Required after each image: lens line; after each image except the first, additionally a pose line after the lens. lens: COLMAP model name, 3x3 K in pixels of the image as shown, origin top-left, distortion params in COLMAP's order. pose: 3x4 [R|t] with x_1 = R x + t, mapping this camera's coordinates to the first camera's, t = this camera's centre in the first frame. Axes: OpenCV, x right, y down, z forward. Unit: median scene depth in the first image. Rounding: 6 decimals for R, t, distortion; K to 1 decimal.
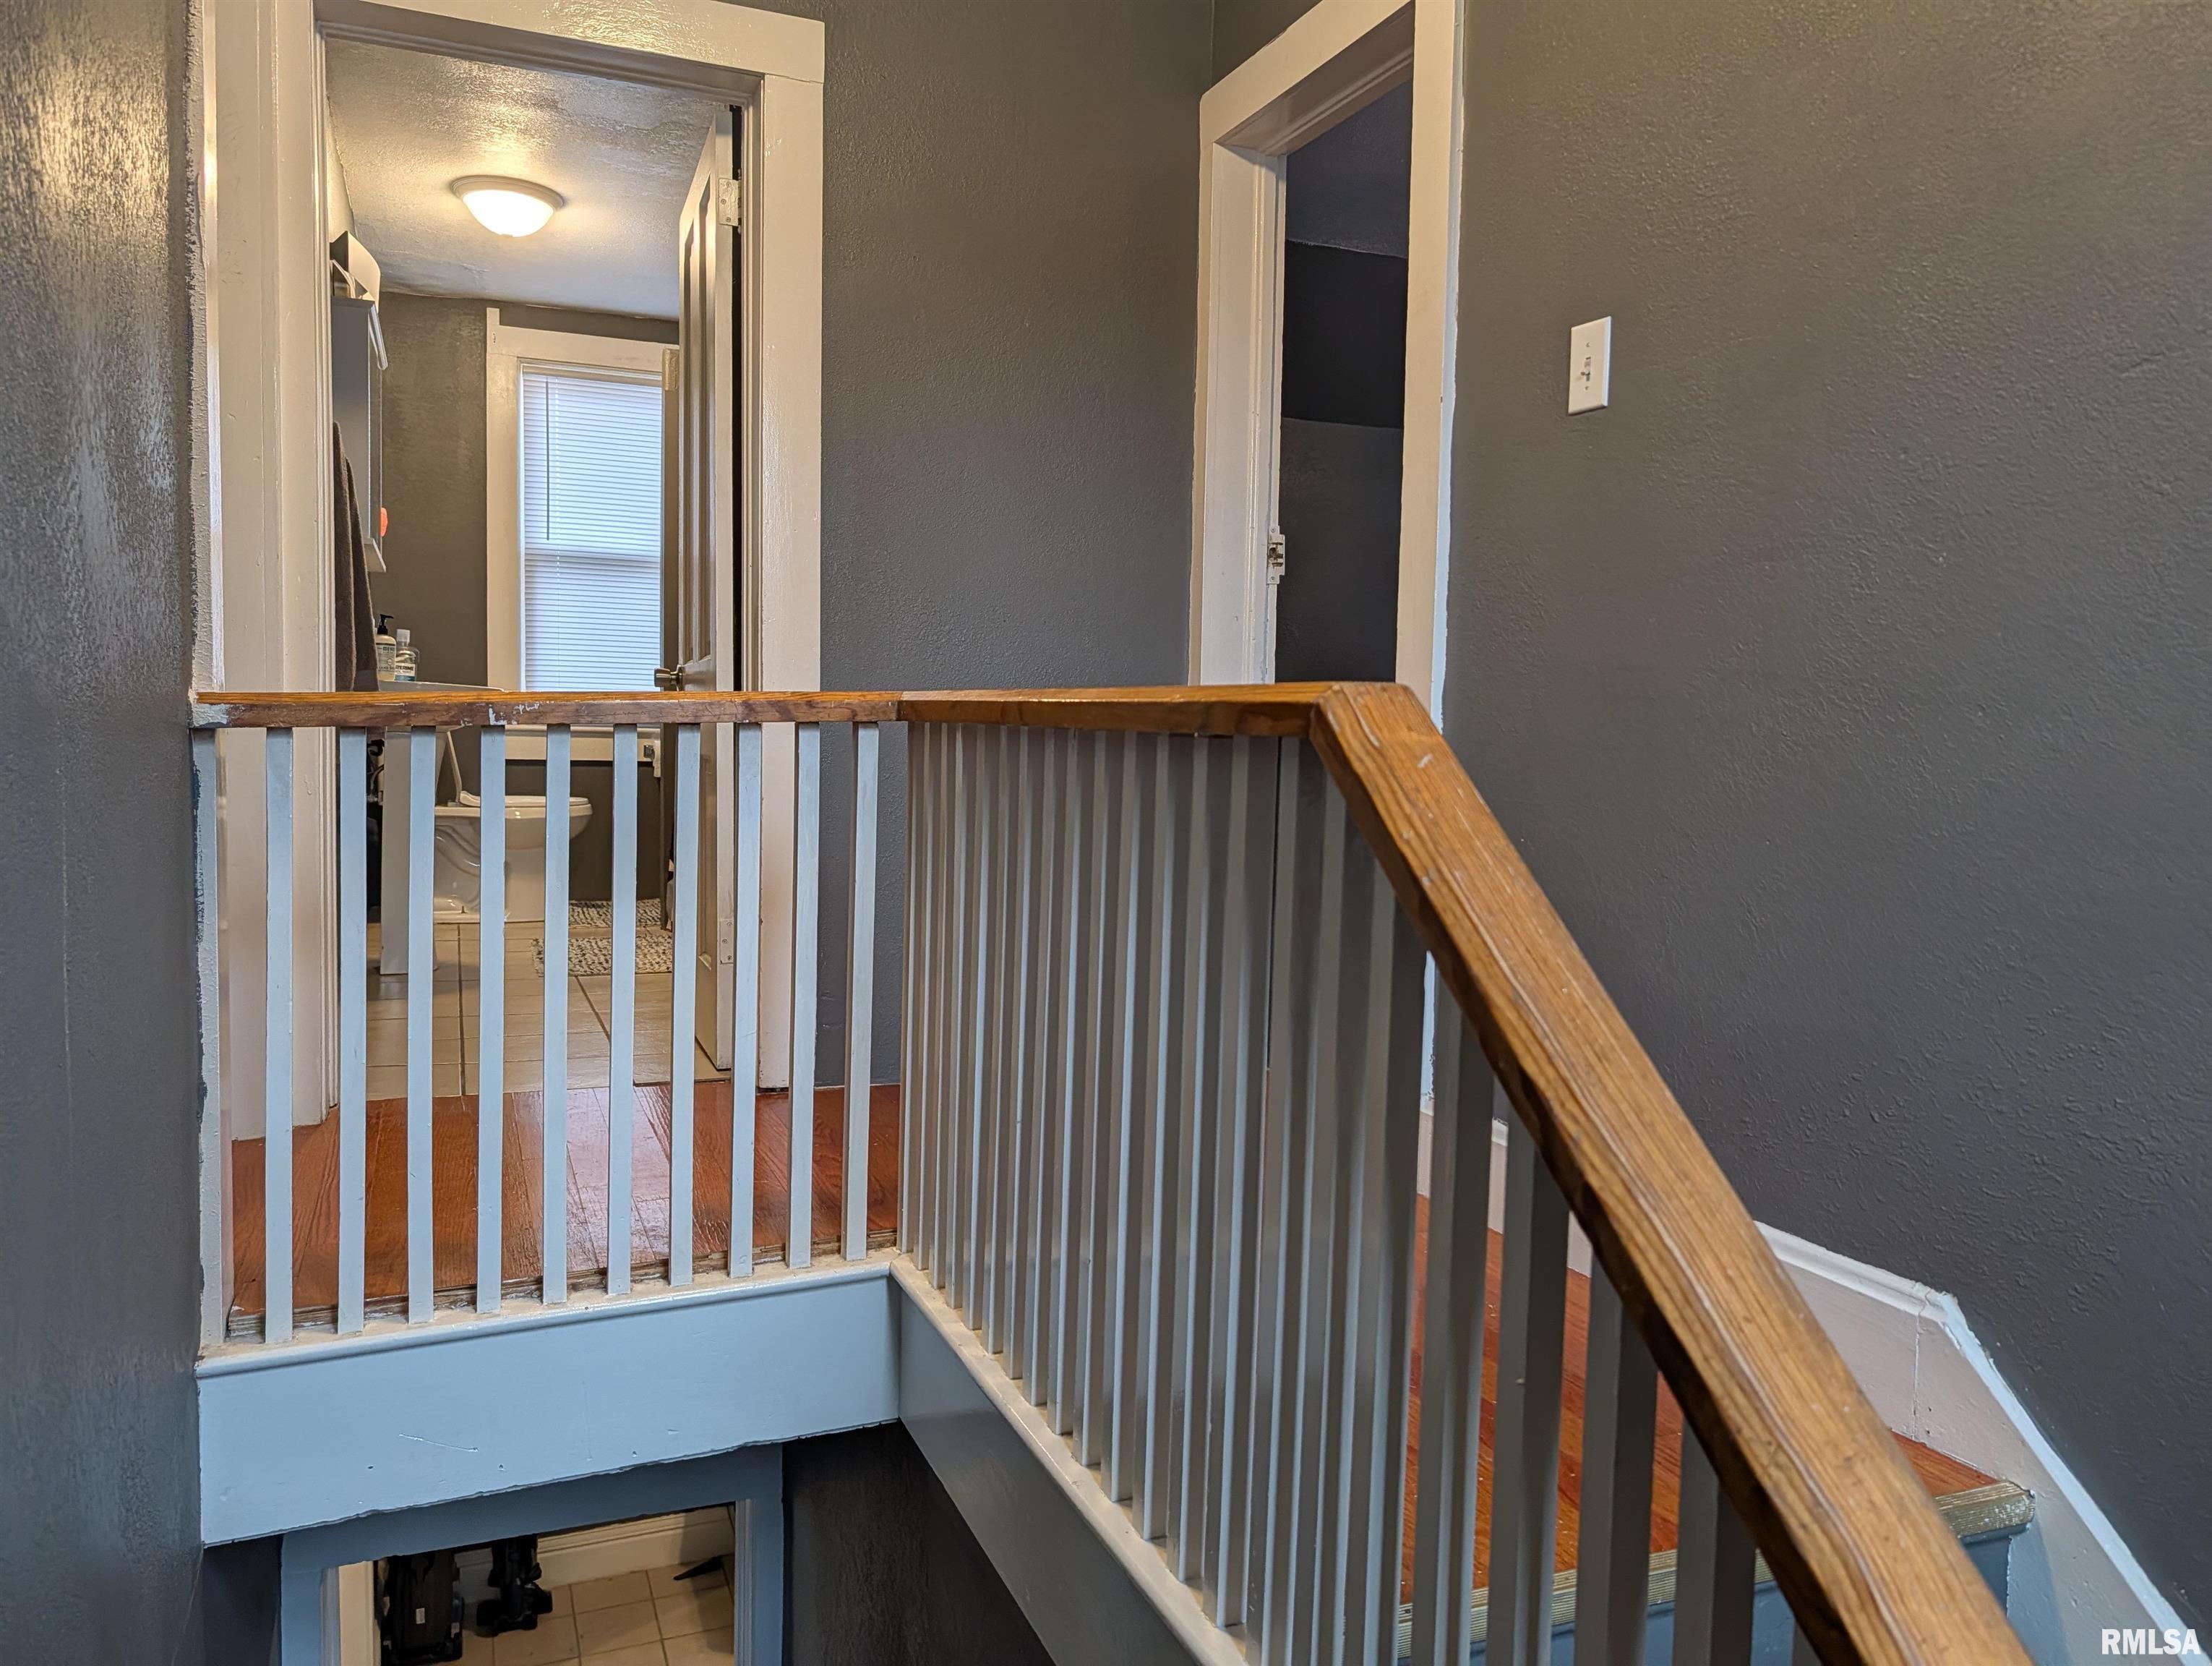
lens RADIAL K [[1567.6, 0, 1108.9], [0, 1567.6, 829.3], [0, 0, 1]] dist [0.010956, 0.005886]
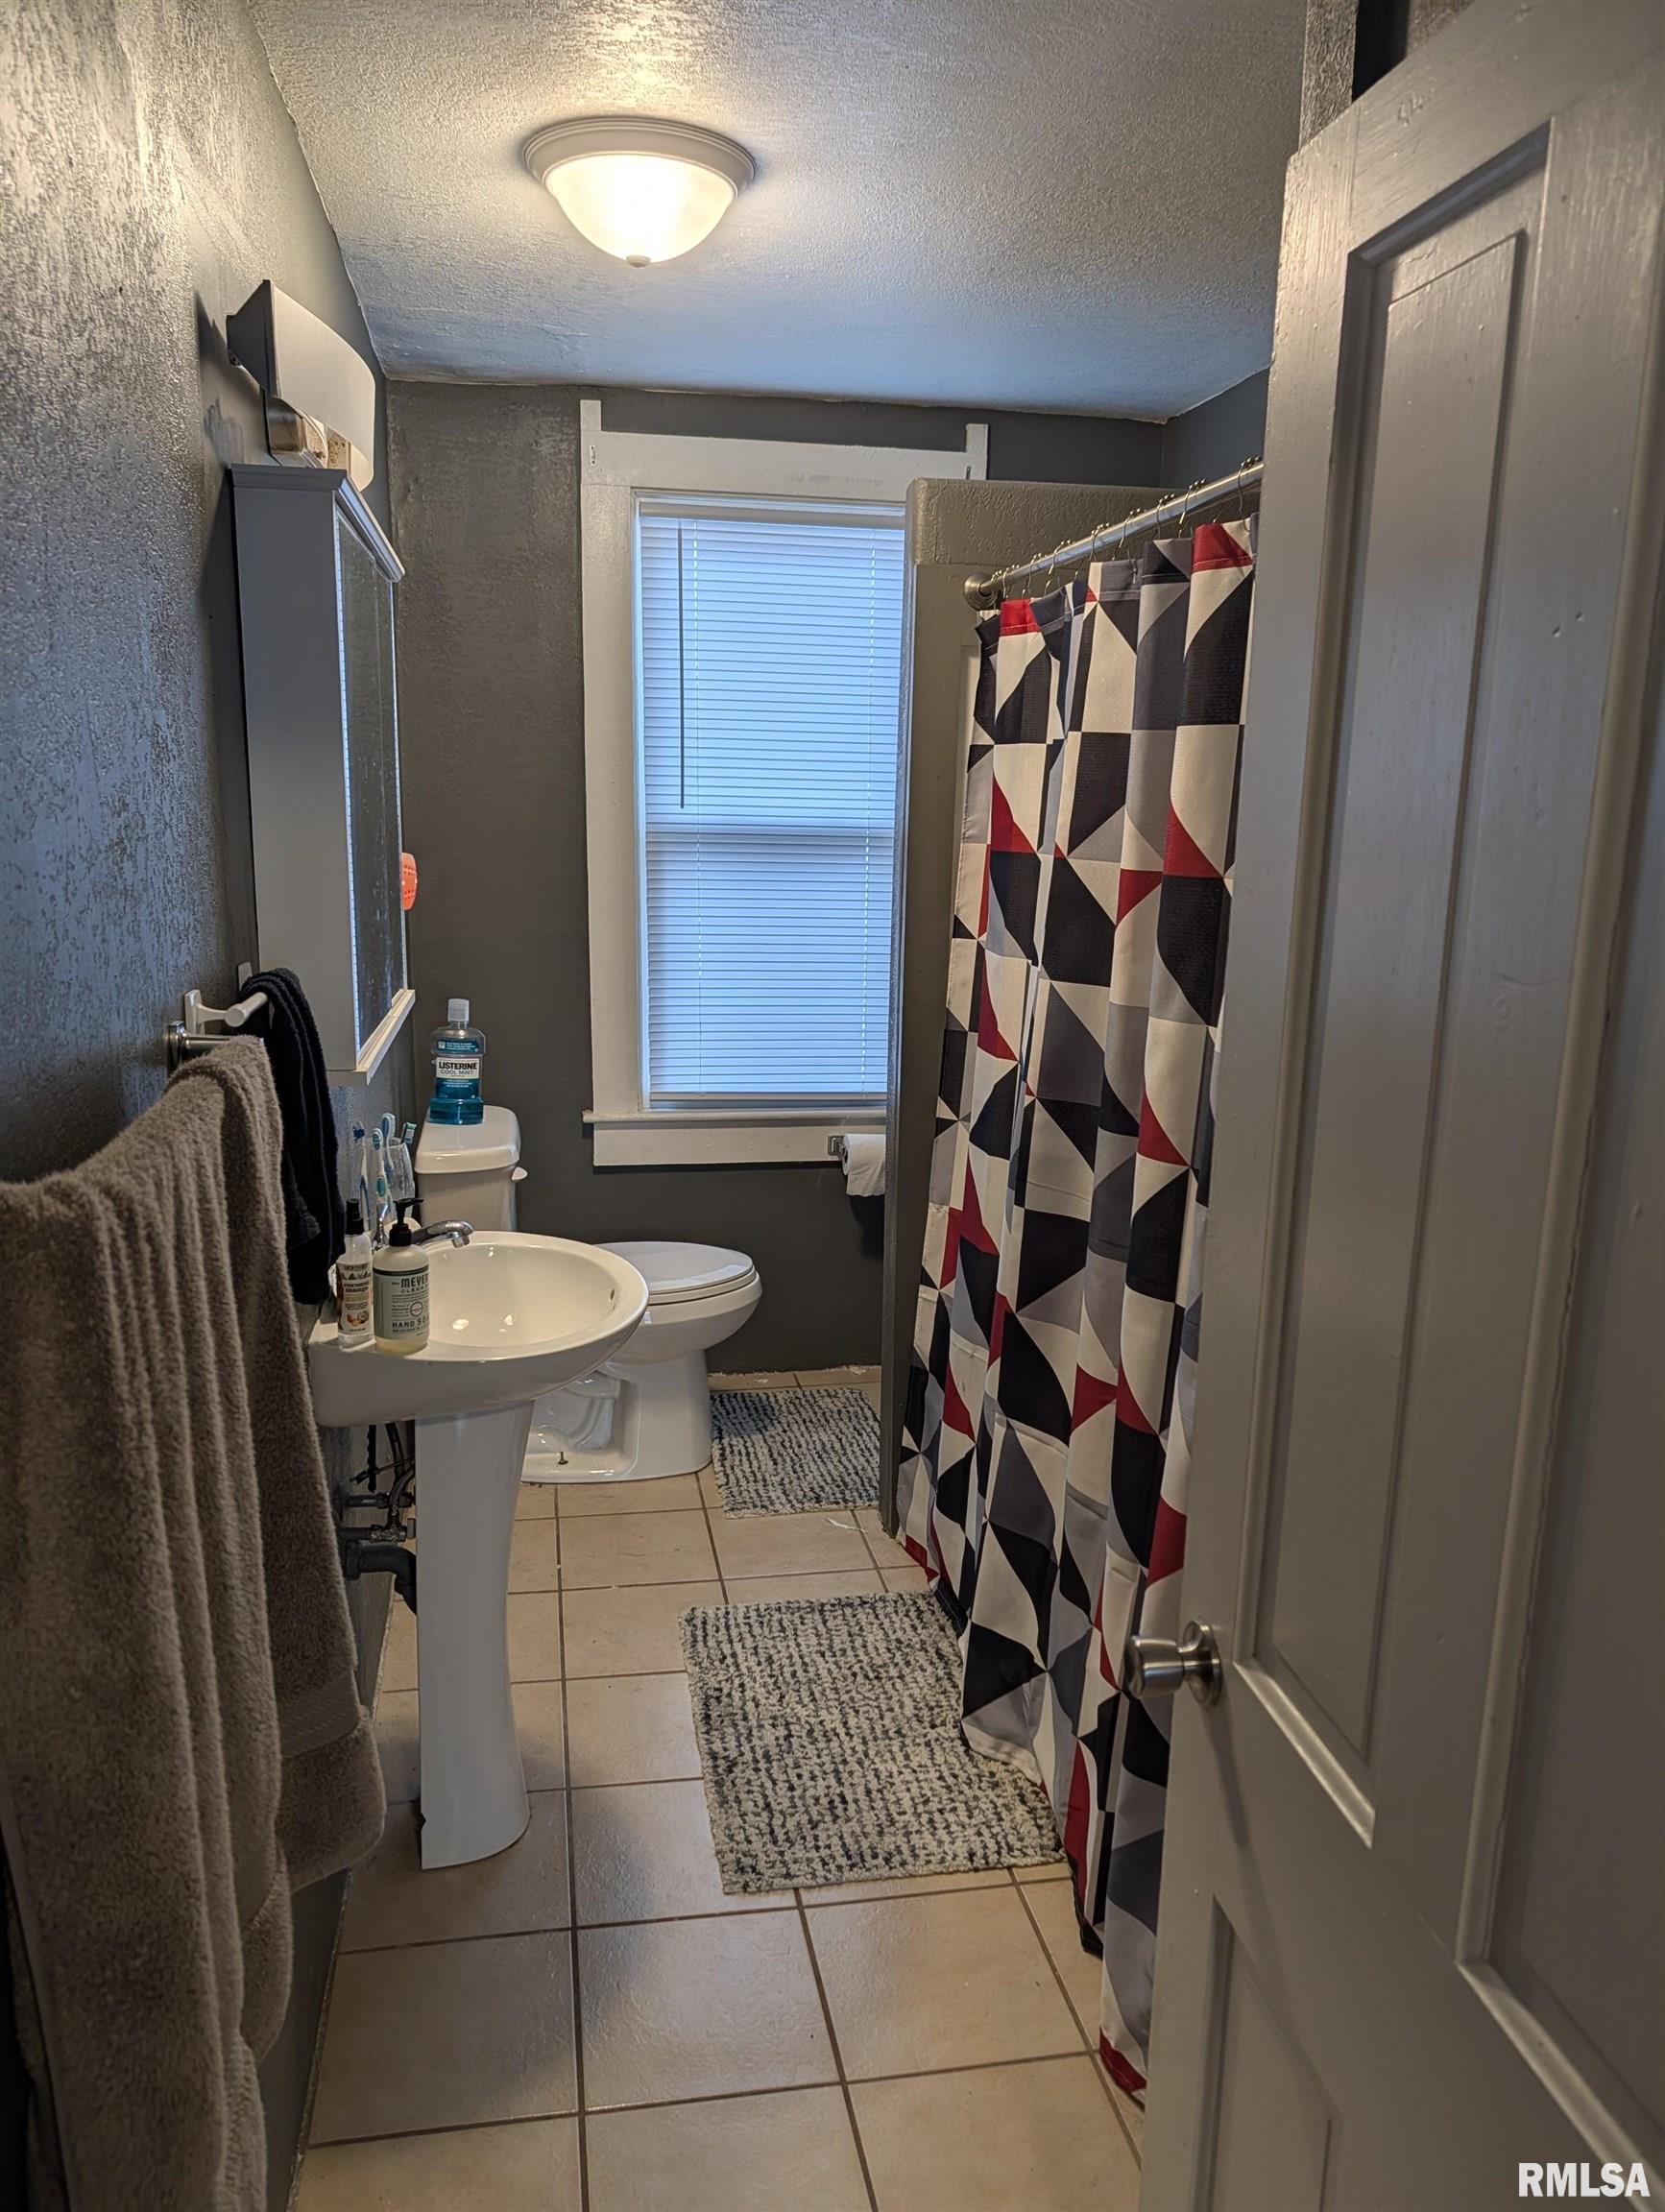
lens RADIAL K [[1547.6, 0, 827.1], [0, 1547.6, 1114.9], [0, 0, 1]] dist [-0.001185, -0.002135]
pose [[0.979330, 0.038848, -0.198504, -0.195438], [-0.006941, 0.987259, 0.158967, -0.173034], [0.202150, -0.154303, 0.967122, 0.456700]]
